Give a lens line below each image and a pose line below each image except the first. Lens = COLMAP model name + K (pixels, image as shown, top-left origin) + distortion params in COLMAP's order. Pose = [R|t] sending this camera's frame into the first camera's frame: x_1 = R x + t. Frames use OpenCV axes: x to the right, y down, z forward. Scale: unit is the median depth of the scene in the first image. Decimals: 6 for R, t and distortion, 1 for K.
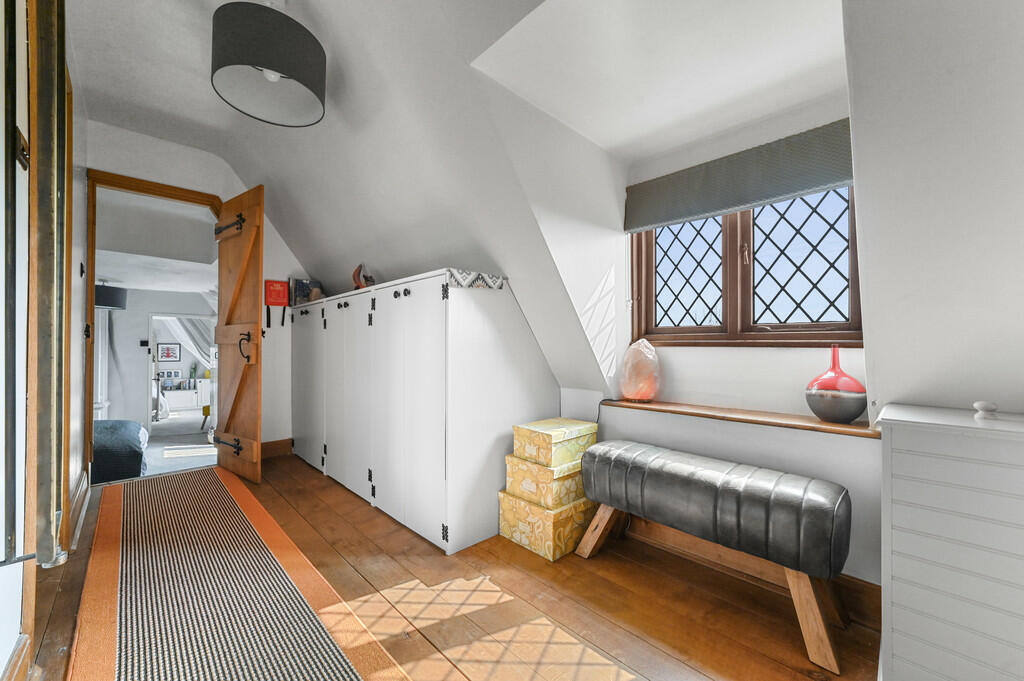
lens RADIAL K [[397.7, 0, 515.7], [0, 397.7, 342.7], [0, 0, 1]] dist [0.000942, 0.000067]
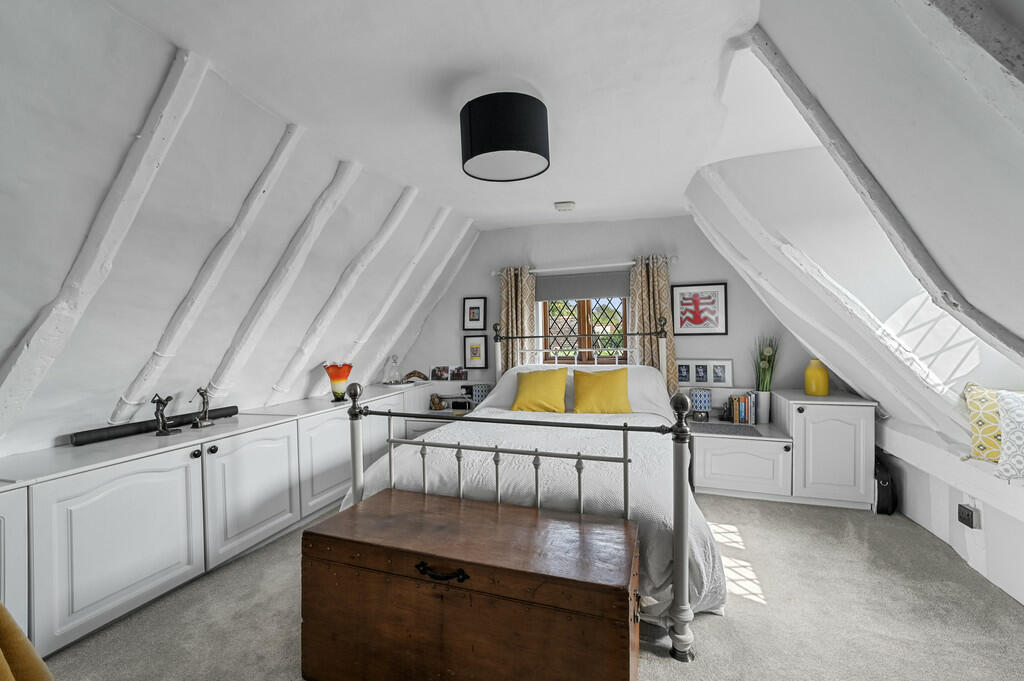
lens RADIAL K [[397.7, 0, 515.5], [0, 397.7, 339.1], [0, 0, 1]] dist [0.000942, 0.000067]
pose [[0.447659, 0.004863, -0.894191, -0.638736], [0.017962, 0.999735, 0.014430, 0.043308], [0.894024, -0.022521, 0.447453, 0.708750]]
